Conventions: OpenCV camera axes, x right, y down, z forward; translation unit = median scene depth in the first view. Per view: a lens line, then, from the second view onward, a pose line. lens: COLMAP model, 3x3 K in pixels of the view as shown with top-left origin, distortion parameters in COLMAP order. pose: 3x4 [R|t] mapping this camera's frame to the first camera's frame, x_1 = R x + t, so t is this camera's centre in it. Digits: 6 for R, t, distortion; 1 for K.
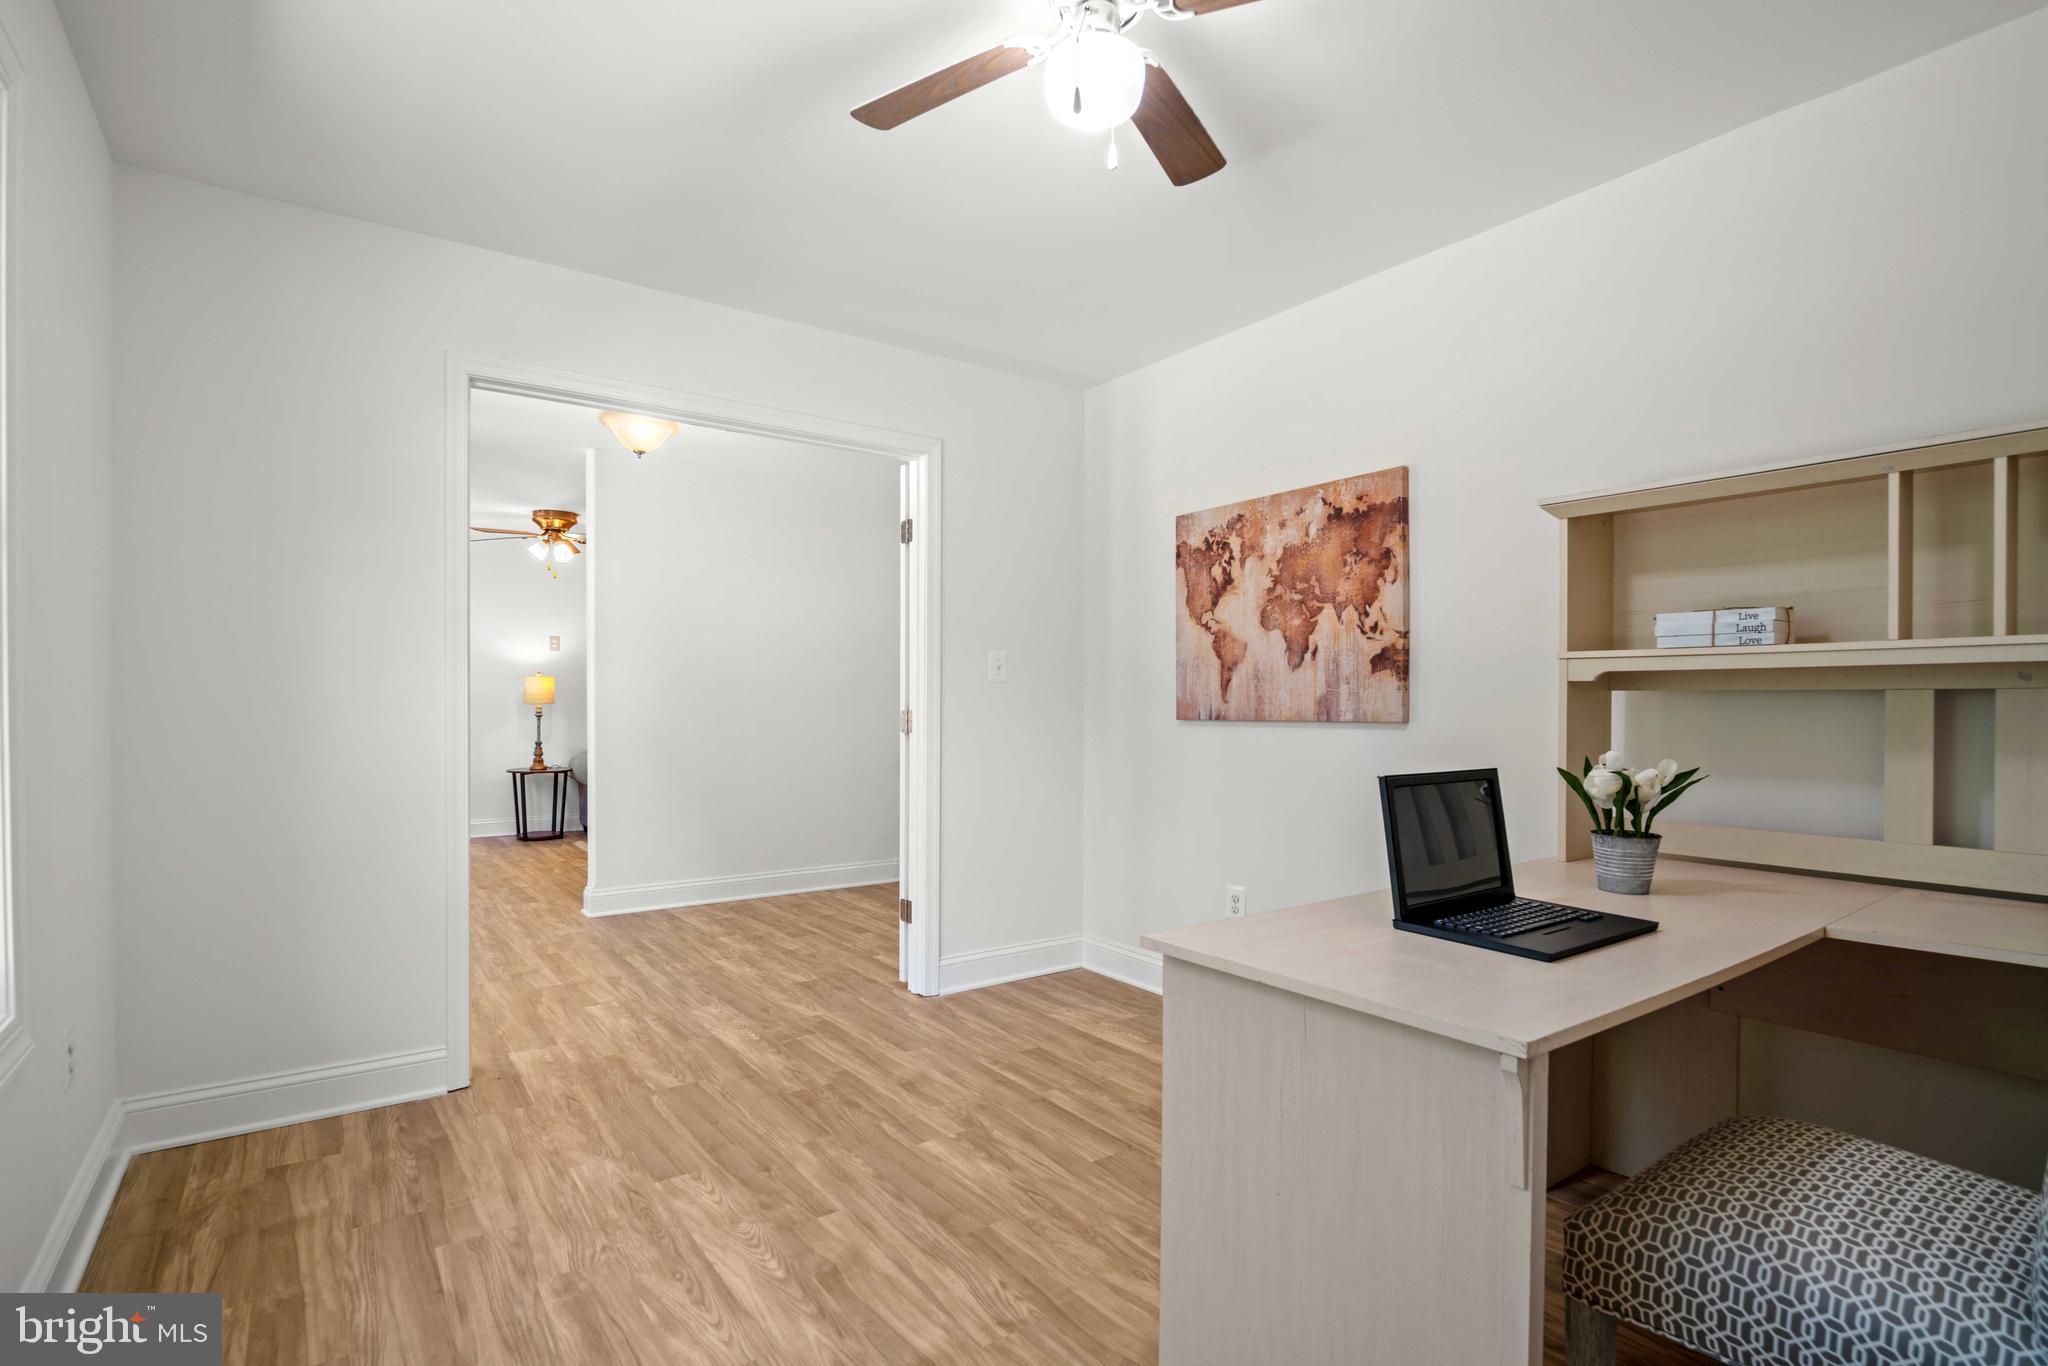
lens RADIAL K [[999.5, 0, 1016.8], [0, 999.5, 733.3], [0, 0, 1]] dist [-0.001771, -0.000005]
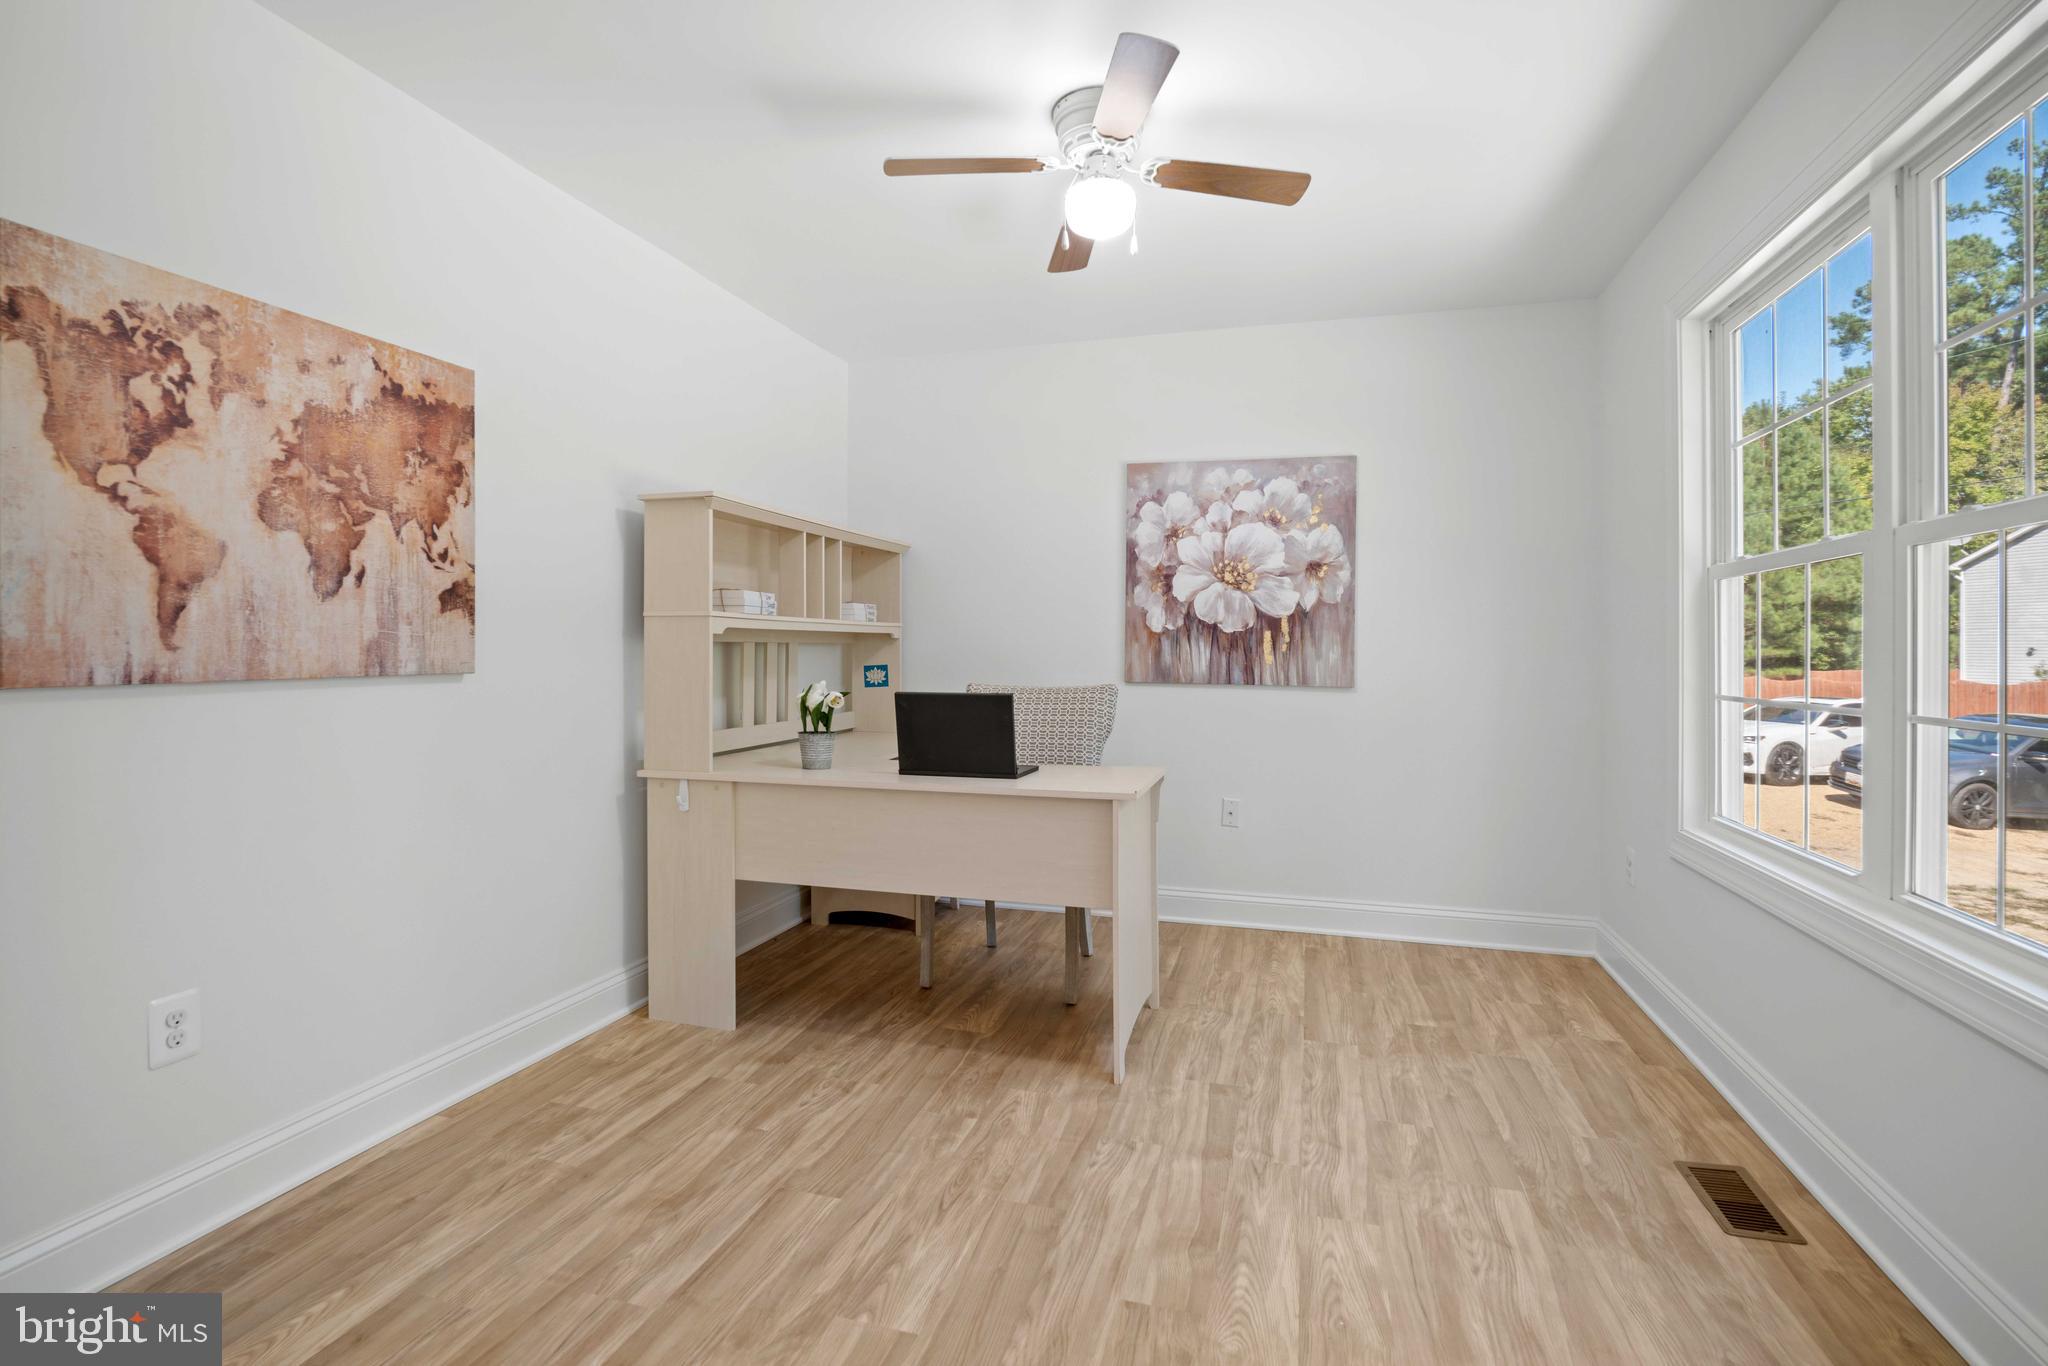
lens RADIAL K [[965.4, 0, 1016.0], [0, 965.4, 661.7], [0, 0, 1]] dist [-0.019218, 0.000359]
pose [[-0.612905, -0.014254, 0.790028, -0.510759], [0.019659, 0.999253, 0.033281, -0.036349], [-0.789912, 0.035930, -0.612166, 1.075813]]
